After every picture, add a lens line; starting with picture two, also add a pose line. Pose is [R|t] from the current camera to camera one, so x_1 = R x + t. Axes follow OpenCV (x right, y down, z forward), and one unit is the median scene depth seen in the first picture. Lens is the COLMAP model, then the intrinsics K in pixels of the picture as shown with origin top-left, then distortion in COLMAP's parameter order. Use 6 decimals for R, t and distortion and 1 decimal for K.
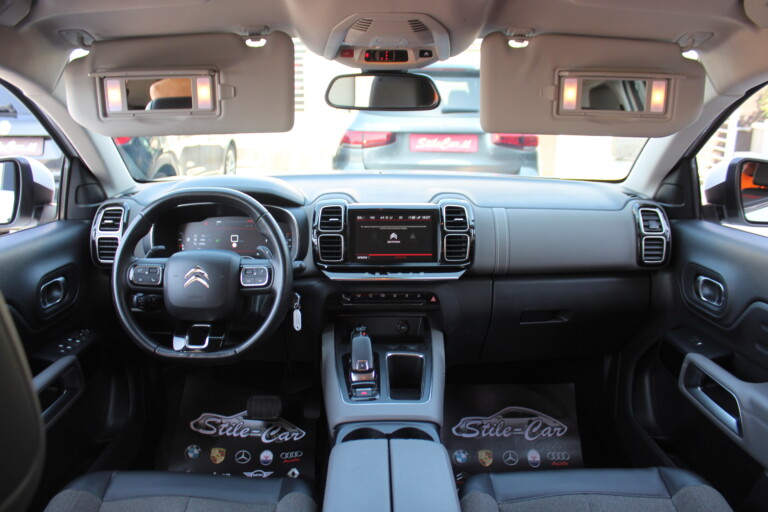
lens RADIAL K [[642.1, 0, 384.0], [0, 642.1, 256.0], [0, 0, 1]] dist [-0.172986, 0.149873]
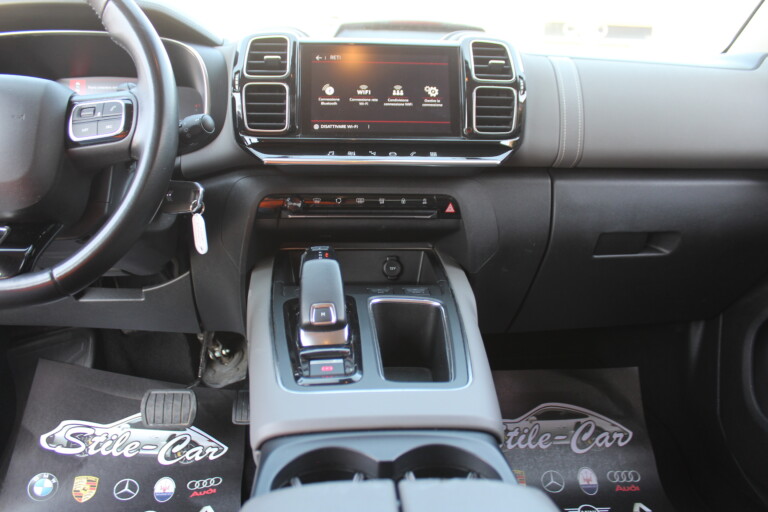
lens RADIAL K [[658.5, 0, 400.9], [0, 658.5, 256.3], [0, 0, 1]] dist [-0.190272, 0.264116]
pose [[0.995823, 0.005323, 0.091146, -0.018077], [-0.005351, 0.999986, 0.000064, 0.110602], [-0.091144, -0.000551, 0.995838, 0.436707]]
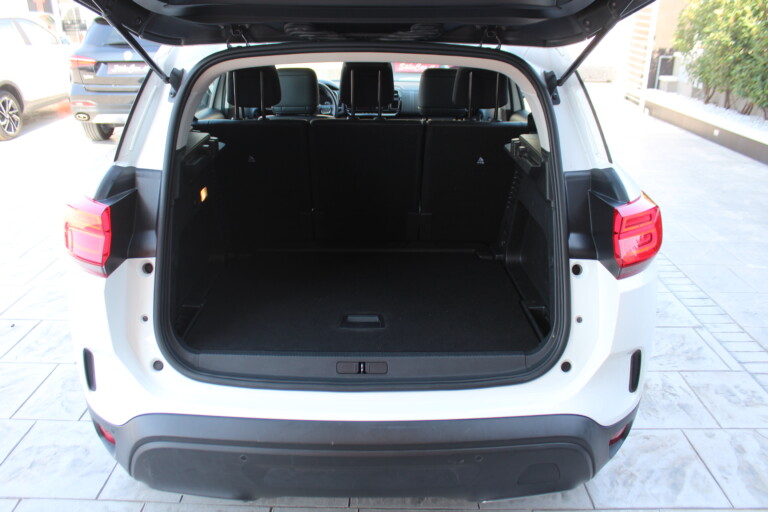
lens RADIAL K [[638.3, 0, 385.0], [0, 638.3, 253.6], [0, 0, 1]] dist [-0.175088, 0.150997]
pose [[0.999984, 0.005618, 0.000672, 0.071070], [-0.005658, 0.993273, 0.115656, 0.310952], [-0.000018, -0.115658, 0.993289, -1.798352]]
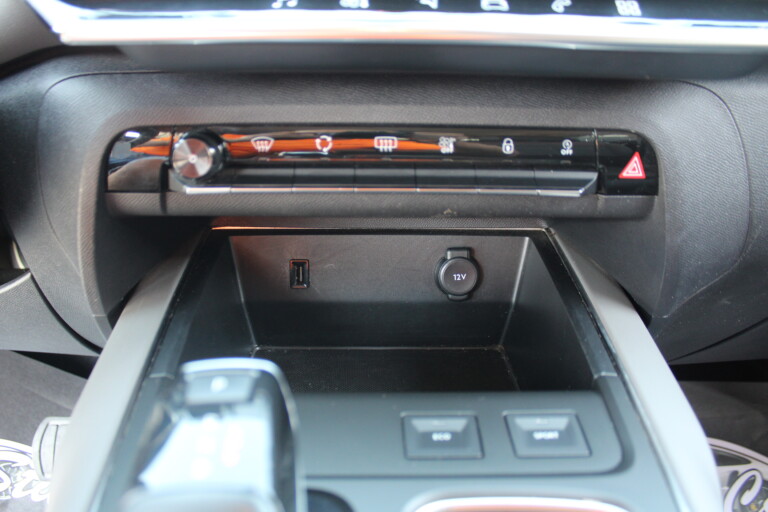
lens RADIAL K [[638.3, 0, 385.0], [0, 638.3, 253.6], [0, 0, 1]] dist [-0.175088, 0.150997]
pose [[0.999793, 0.013434, 0.015254, -0.004302], [-0.016240, 0.979246, 0.202024, 0.055860], [-0.012223, -0.202230, 0.979262, 0.813064]]
